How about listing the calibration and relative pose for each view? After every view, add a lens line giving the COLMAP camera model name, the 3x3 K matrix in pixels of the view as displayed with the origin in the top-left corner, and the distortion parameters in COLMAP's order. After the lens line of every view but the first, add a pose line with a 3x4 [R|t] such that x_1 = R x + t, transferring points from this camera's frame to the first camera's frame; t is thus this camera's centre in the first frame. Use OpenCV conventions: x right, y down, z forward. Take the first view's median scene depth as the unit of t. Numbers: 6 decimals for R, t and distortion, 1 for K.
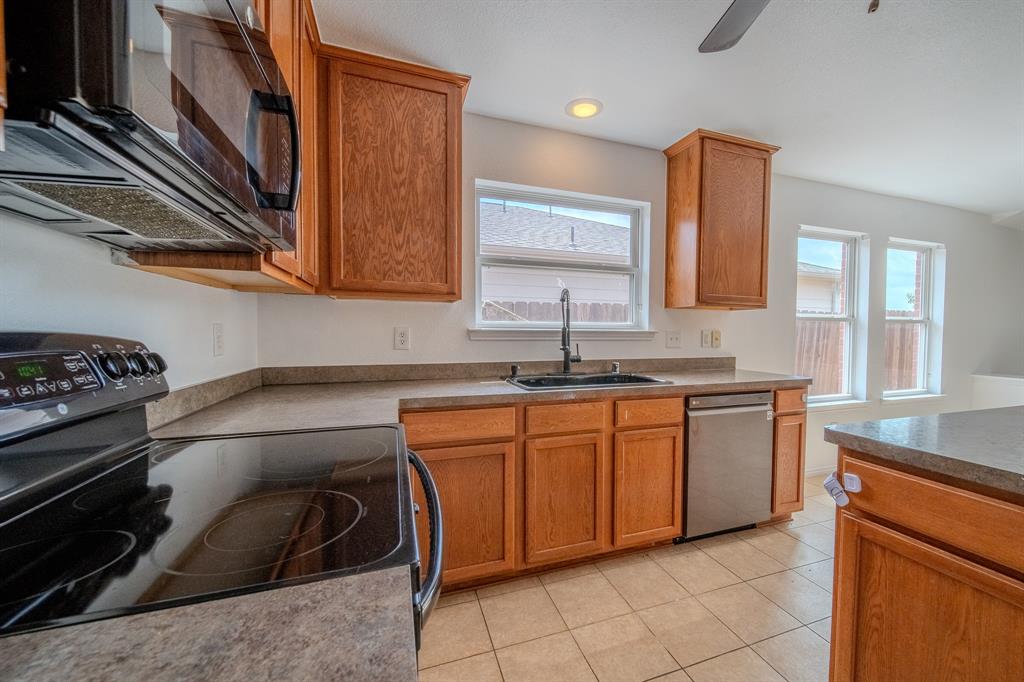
lens RADIAL K [[389.6, 0, 528.2], [0, 389.6, 329.6], [0, 0, 1]] dist [-0.000447, -0.000362]
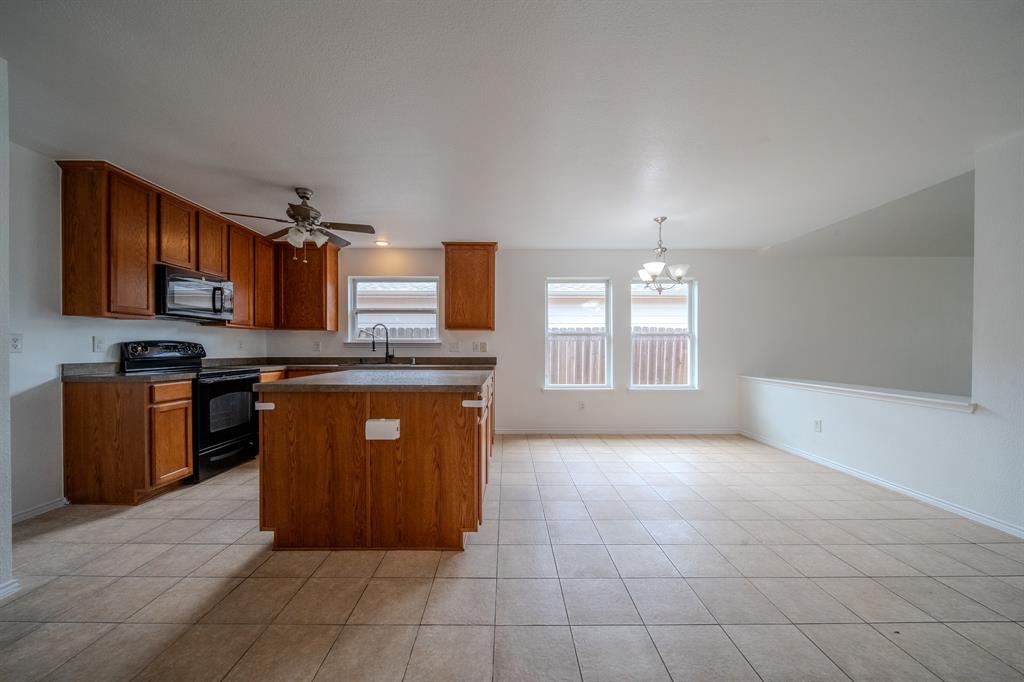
lens RADIAL K [[378.7, 0, 512.3], [0, 378.7, 327.9], [0, 0, 1]] dist [-0.001056, 0.000030]
pose [[0.944097, -0.024273, -0.328773, 1.378780], [0.005992, 0.998384, -0.056503, 0.042888], [0.329613, 0.051374, 0.942717, -0.694971]]
